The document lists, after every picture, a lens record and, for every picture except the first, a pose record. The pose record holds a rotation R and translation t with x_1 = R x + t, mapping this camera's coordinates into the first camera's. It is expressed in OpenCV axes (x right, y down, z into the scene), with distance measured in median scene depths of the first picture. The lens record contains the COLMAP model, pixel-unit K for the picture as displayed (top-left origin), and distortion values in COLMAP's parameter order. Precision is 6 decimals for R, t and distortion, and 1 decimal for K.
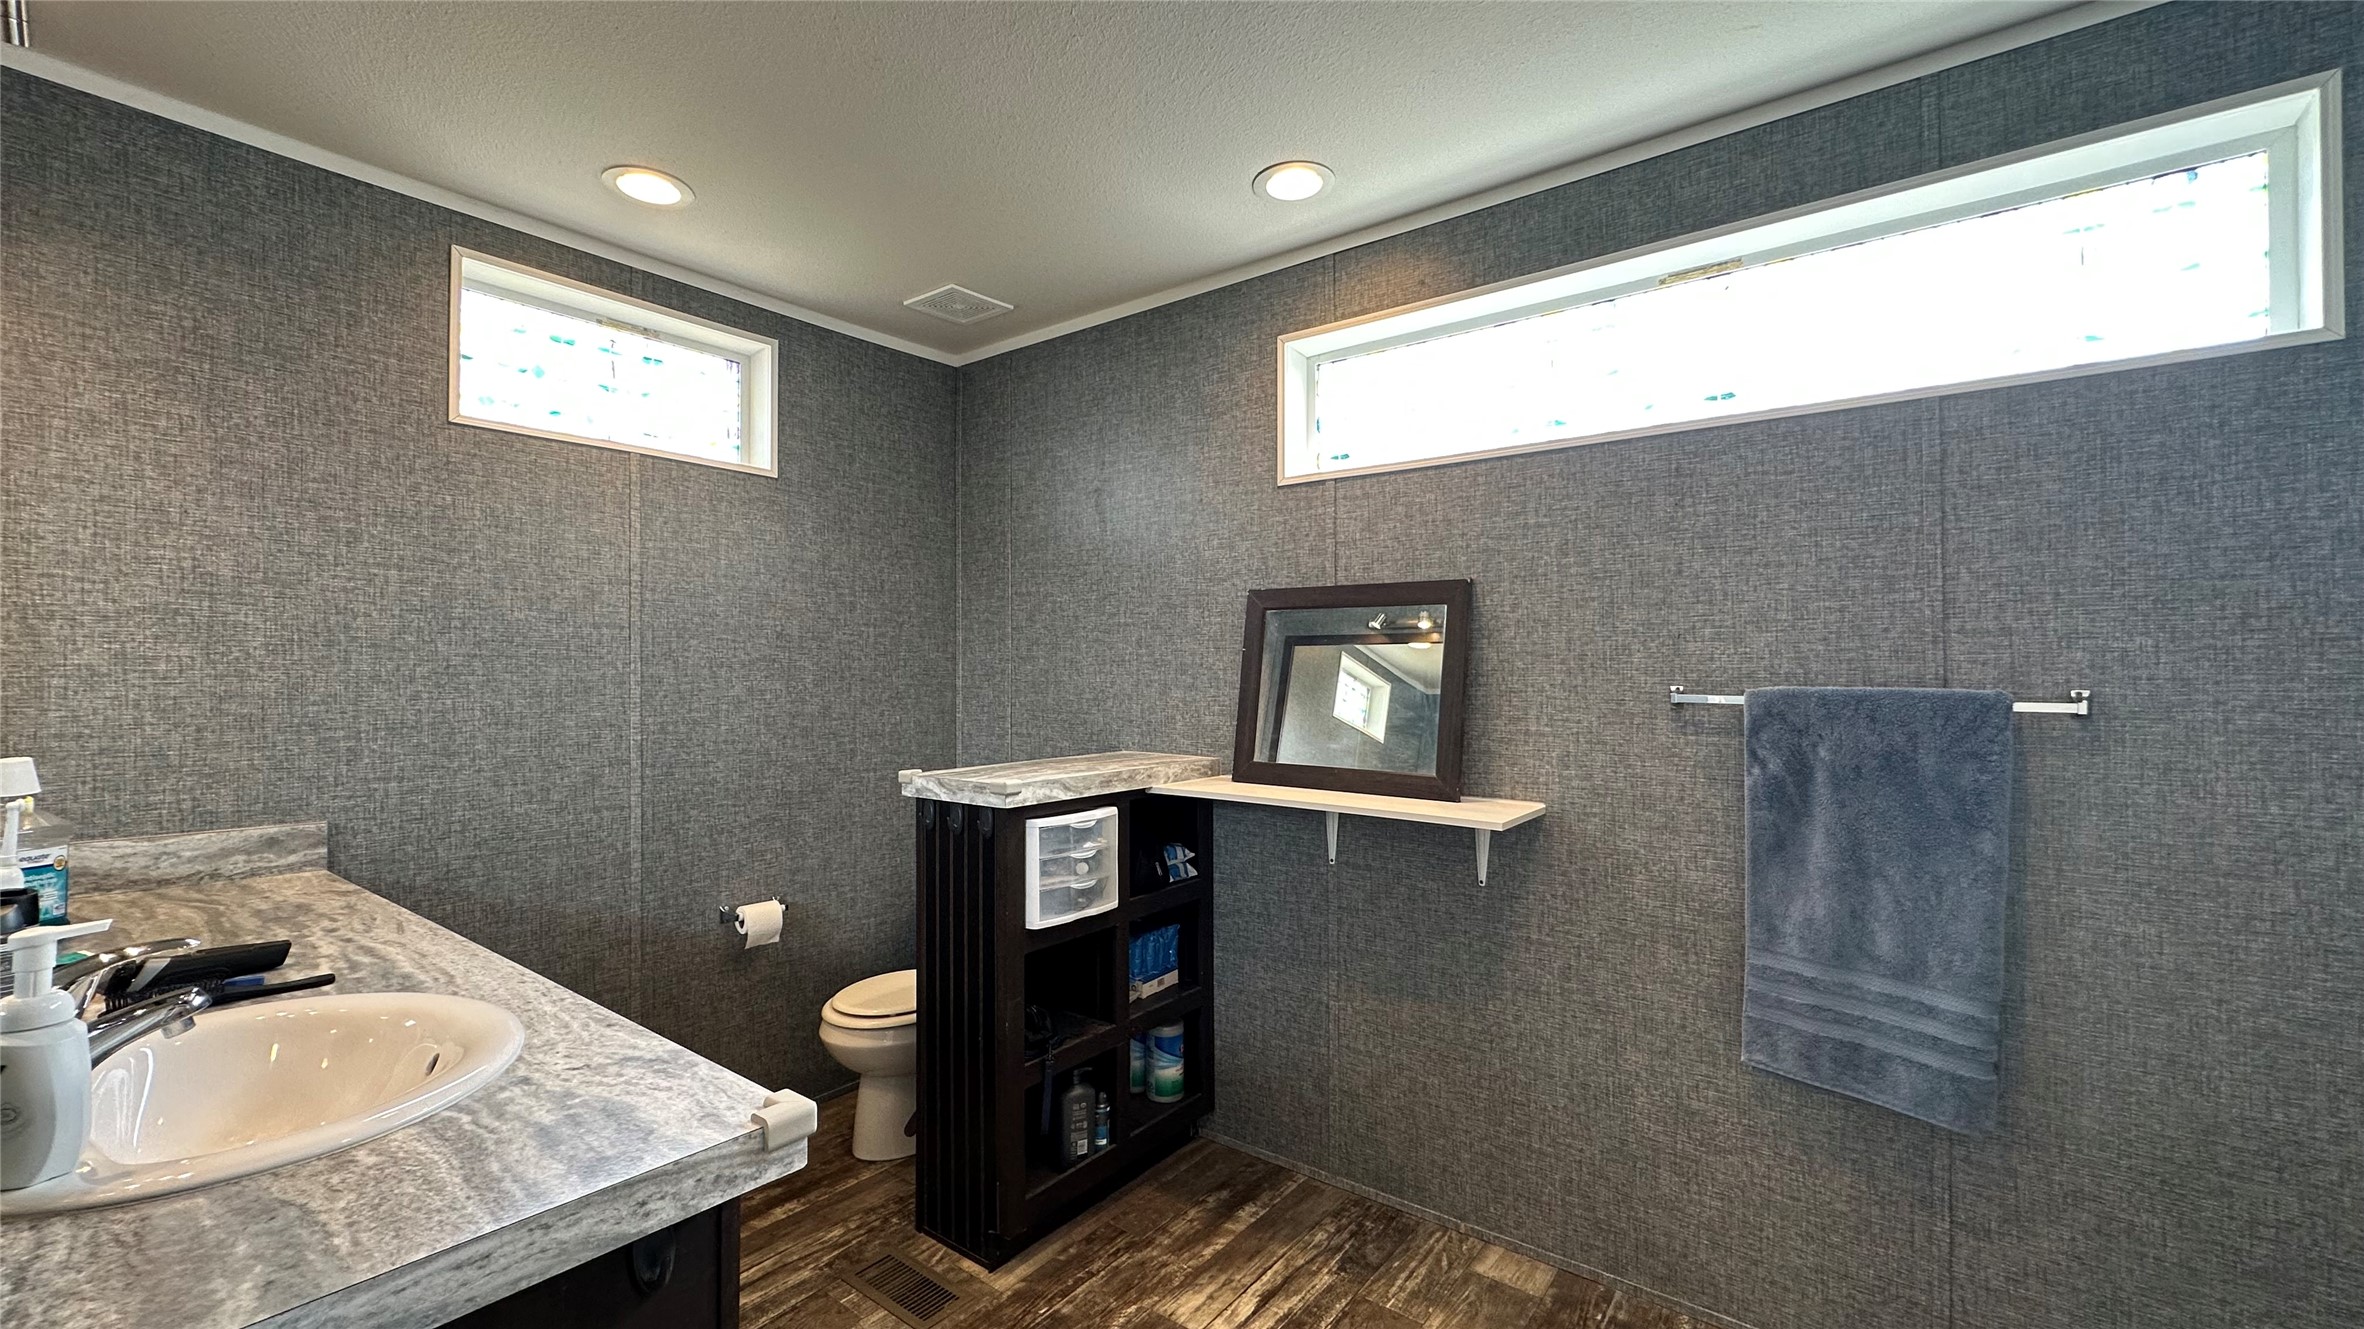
lens RADIAL K [[943.5, 0, 1177.1], [0, 943.5, 662.0], [0, 0, 1]] dist [-0.003138, 0.001122]
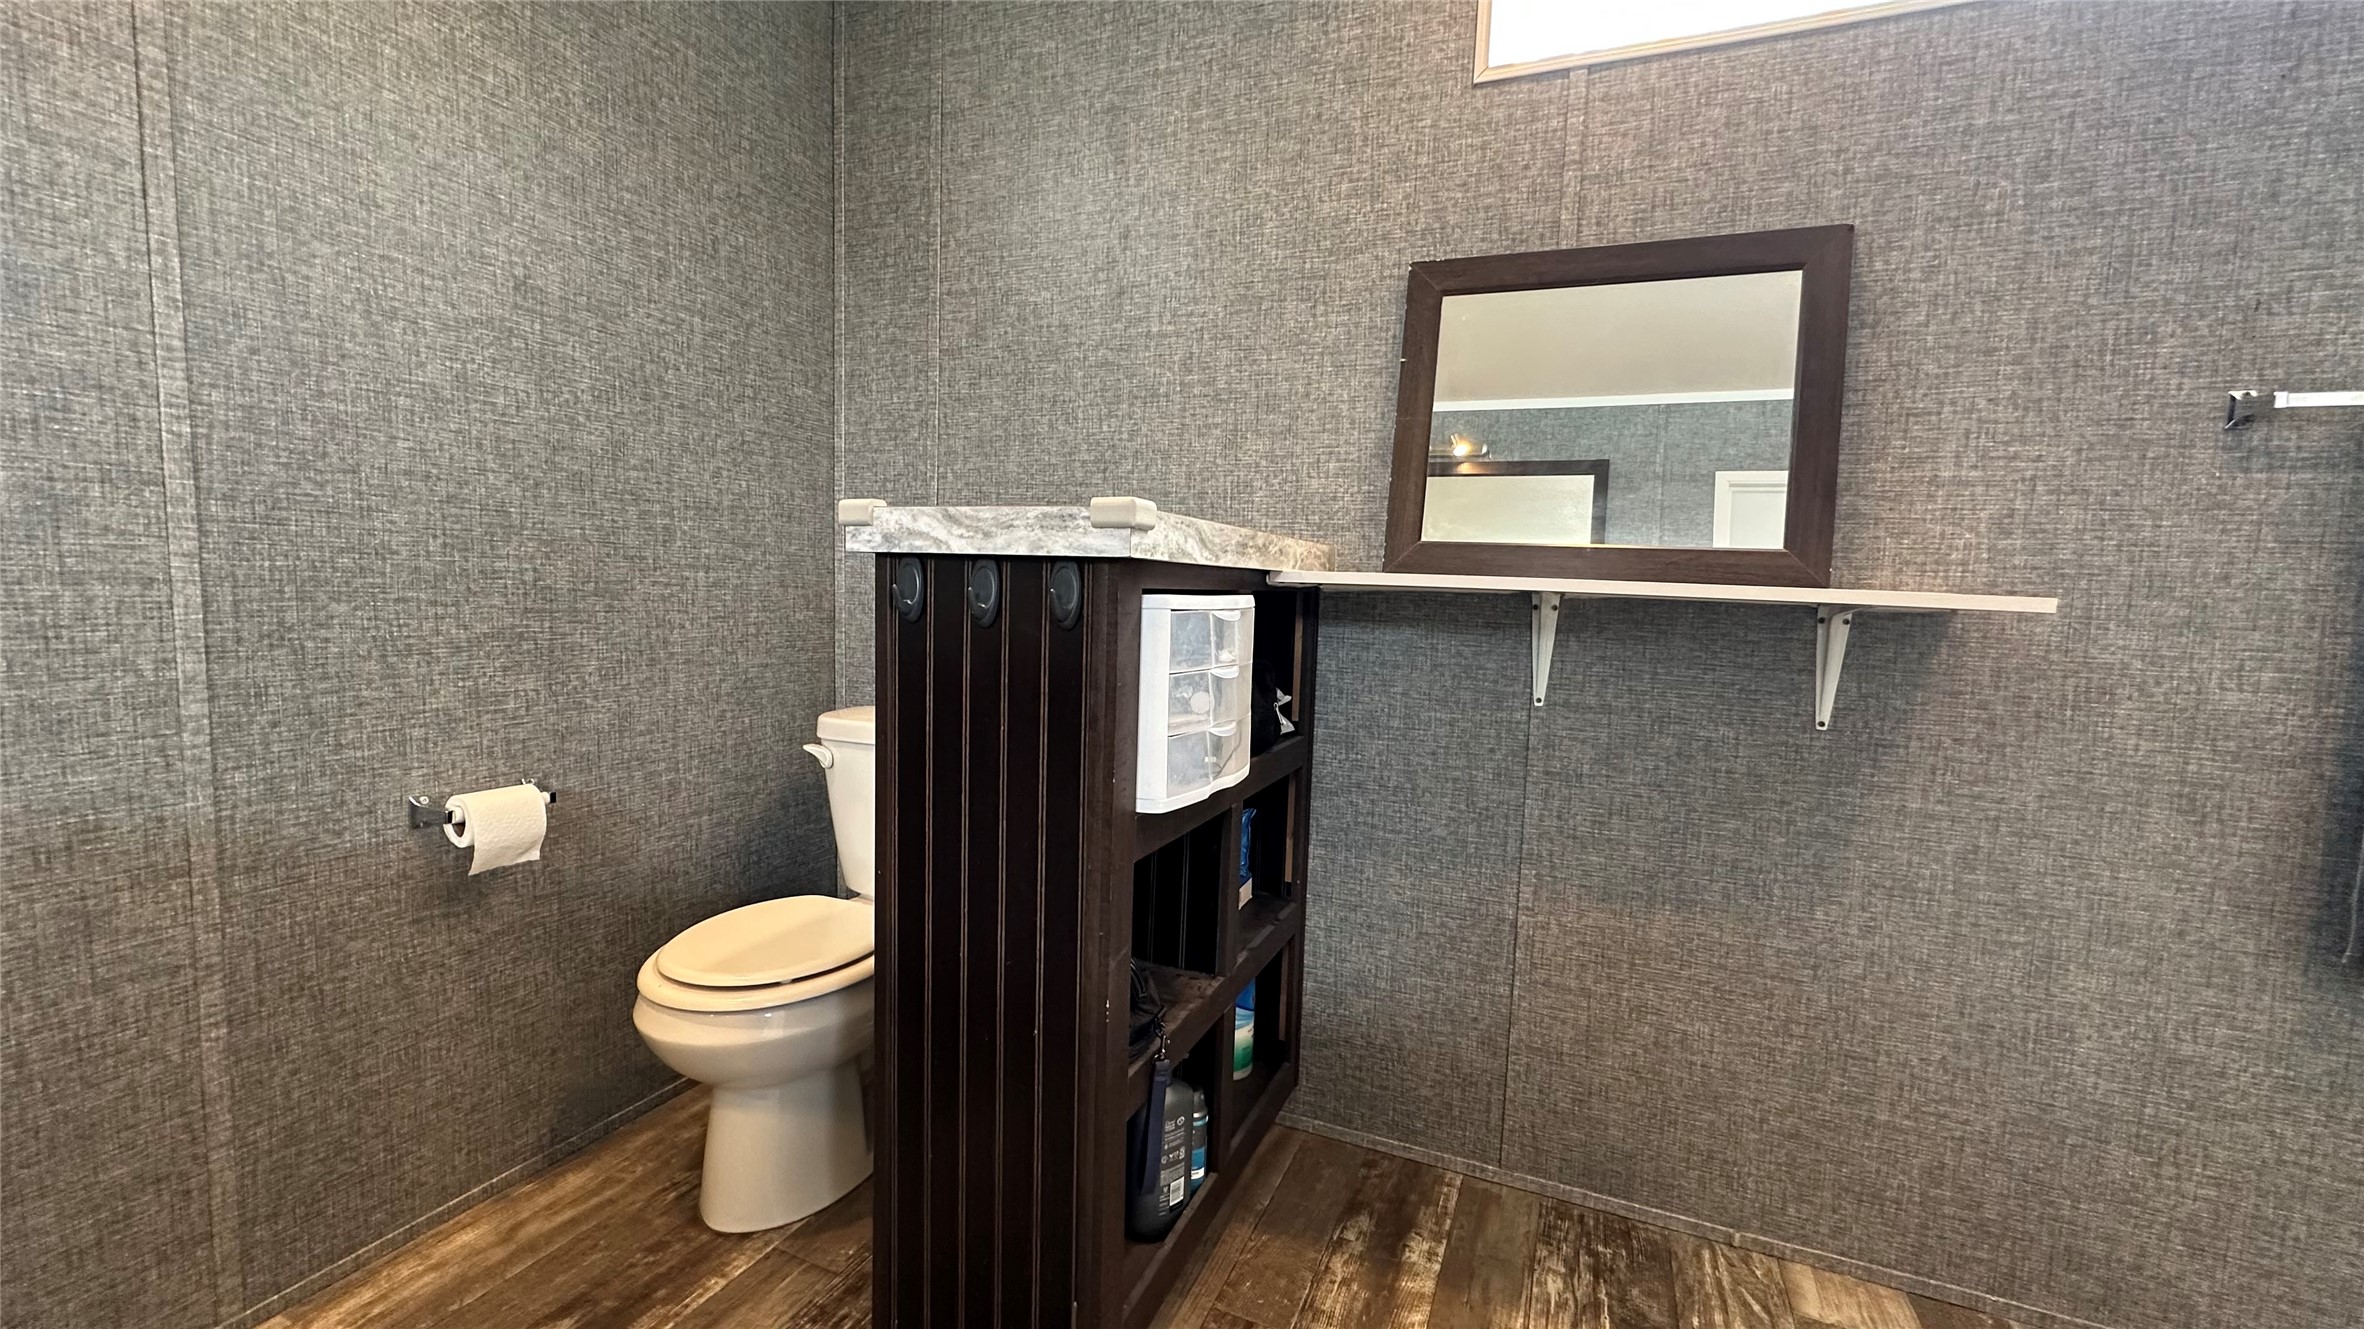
lens RADIAL K [[943.5, 0, 1179.3], [0, 943.5, 664.3], [0, 0, 1]] dist [-0.003138, 0.001122]
pose [[0.969584, 0.013164, 0.244406, -0.231185], [-0.037516, 0.994746, 0.095251, 0.139201], [-0.241868, -0.101523, 0.964983, 0.464469]]
